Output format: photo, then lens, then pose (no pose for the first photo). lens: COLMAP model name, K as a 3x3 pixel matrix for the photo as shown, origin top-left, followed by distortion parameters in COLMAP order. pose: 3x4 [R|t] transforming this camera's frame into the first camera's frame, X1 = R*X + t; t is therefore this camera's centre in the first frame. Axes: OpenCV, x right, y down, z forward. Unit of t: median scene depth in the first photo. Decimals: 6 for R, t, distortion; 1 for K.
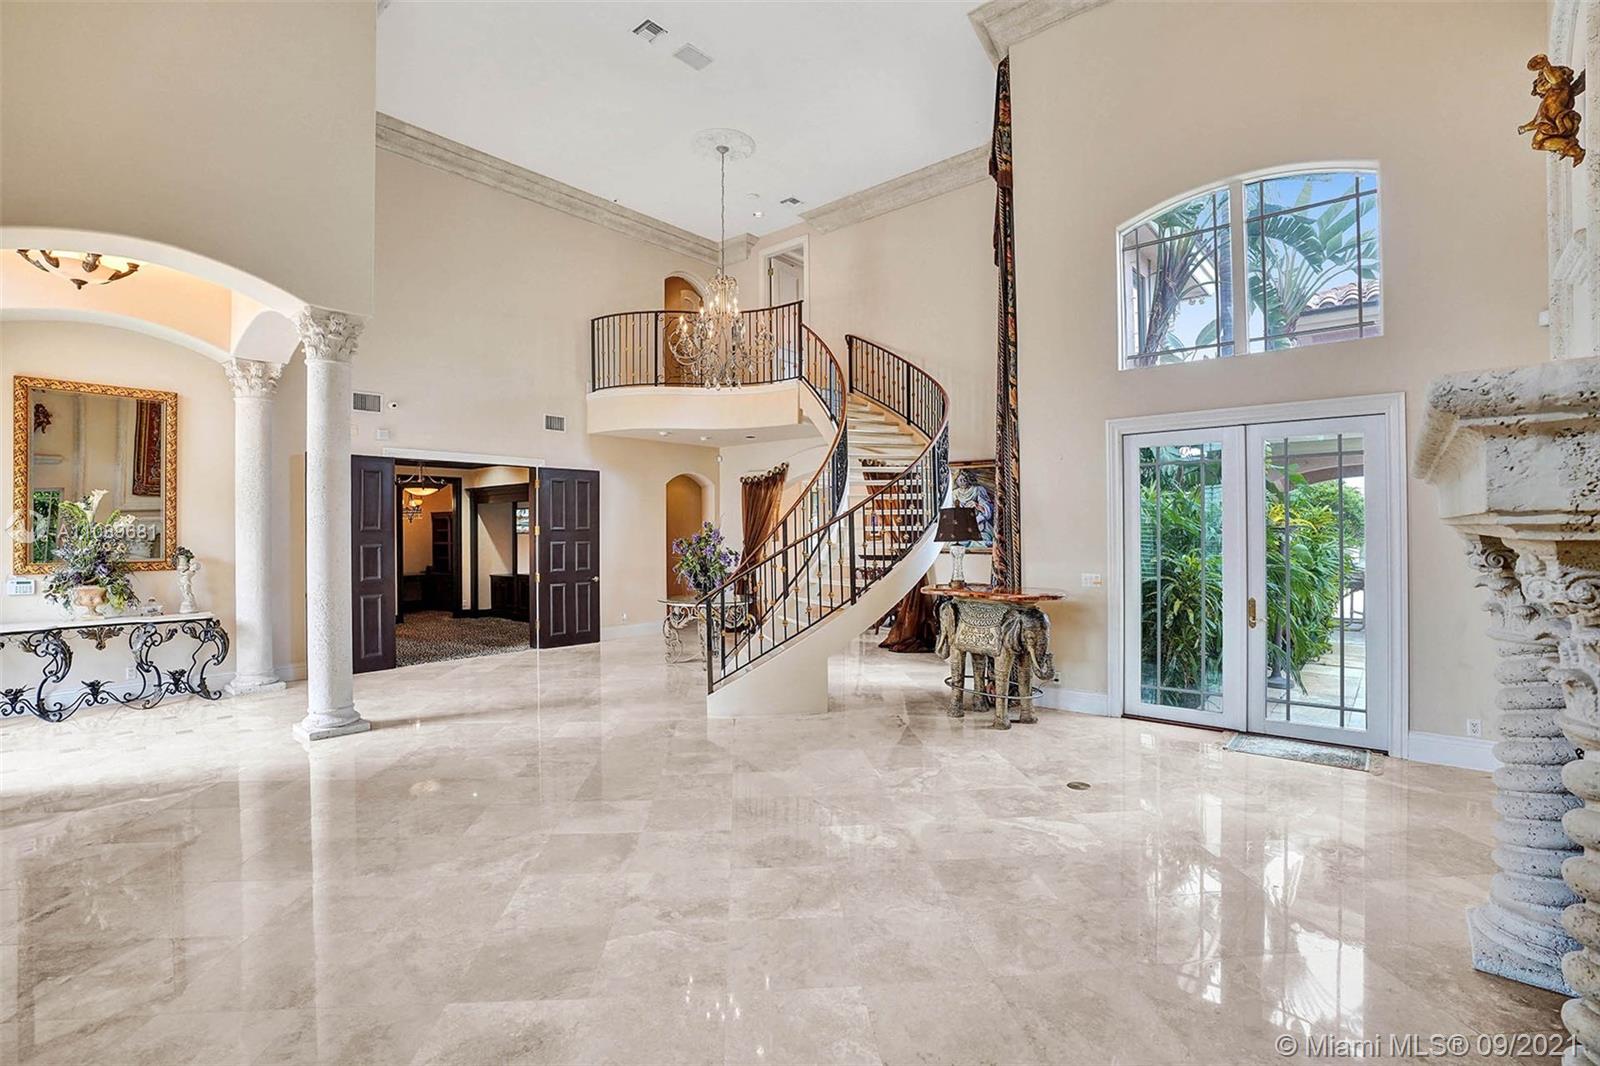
lens RADIAL K [[748.9, 0, 809.1], [0, 748.9, 535.2], [0, 0, 1]] dist [-0.033458, 0.006523]
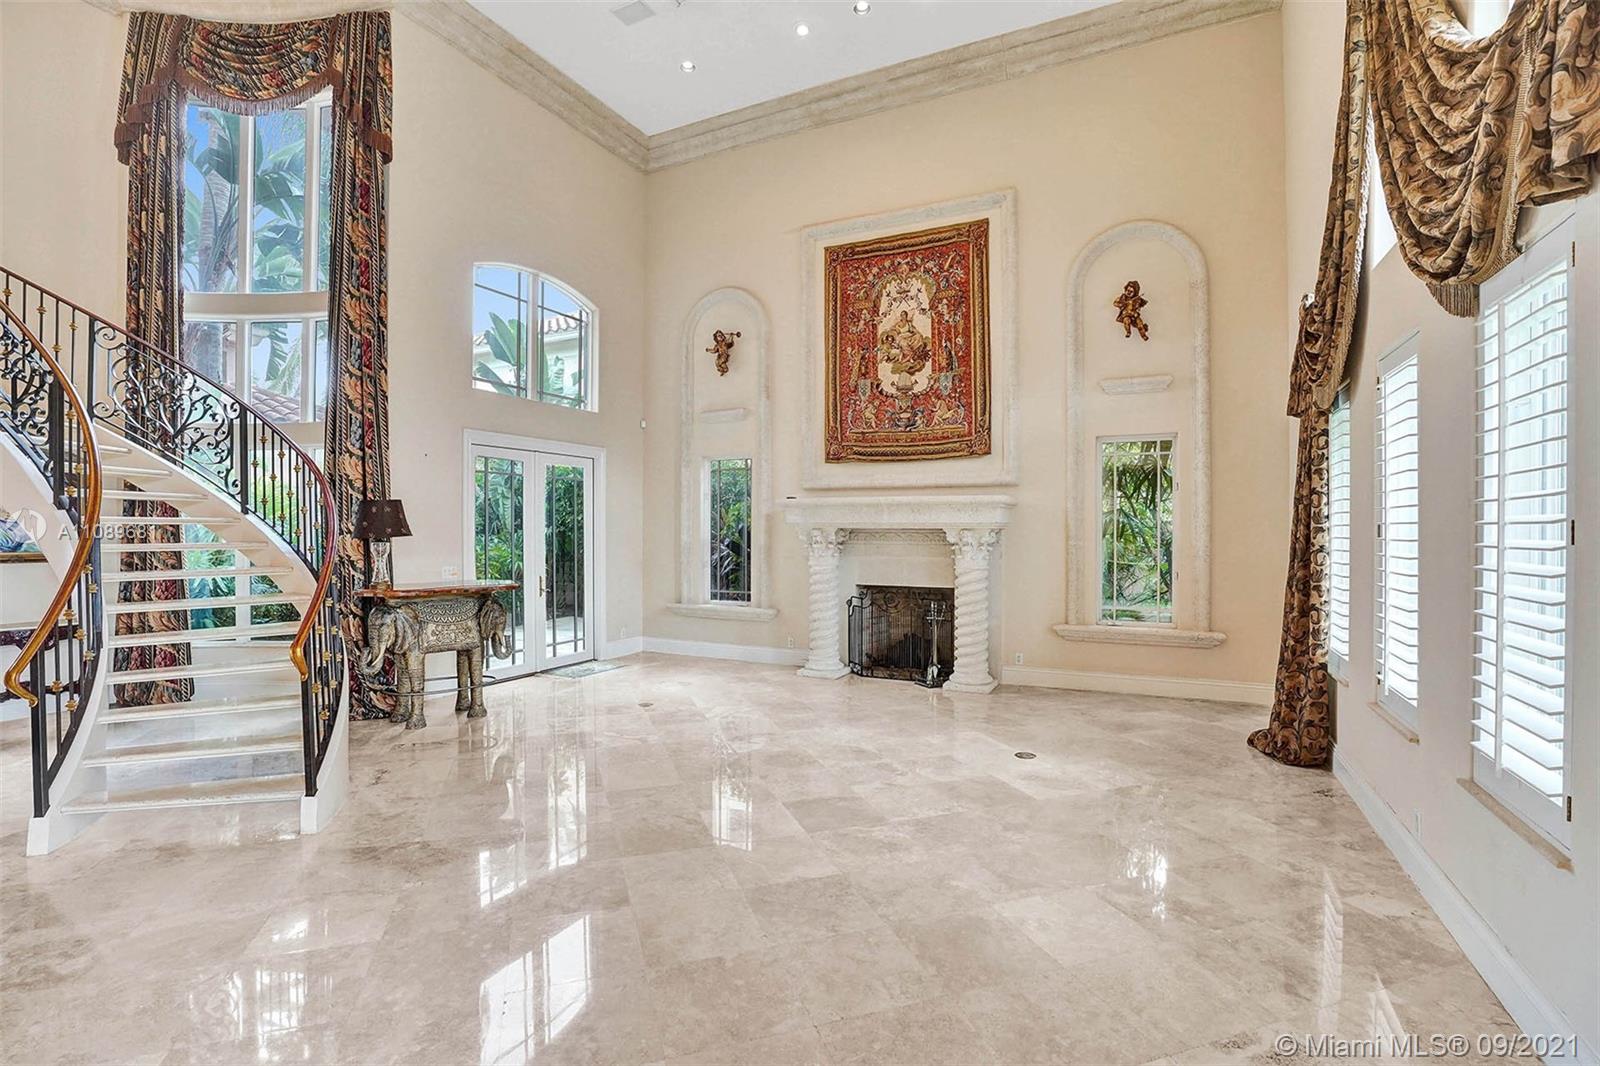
lens RADIAL K [[748.9, 0, 805.7], [0, 748.9, 537.8], [0, 0, 1]] dist [-0.033458, 0.006523]
pose [[-0.271733, 0.002856, 0.962368, -1.394108], [-0.003496, 0.999986, -0.003955, 0.026284], [-0.962366, -0.004440, -0.271720, 1.383160]]
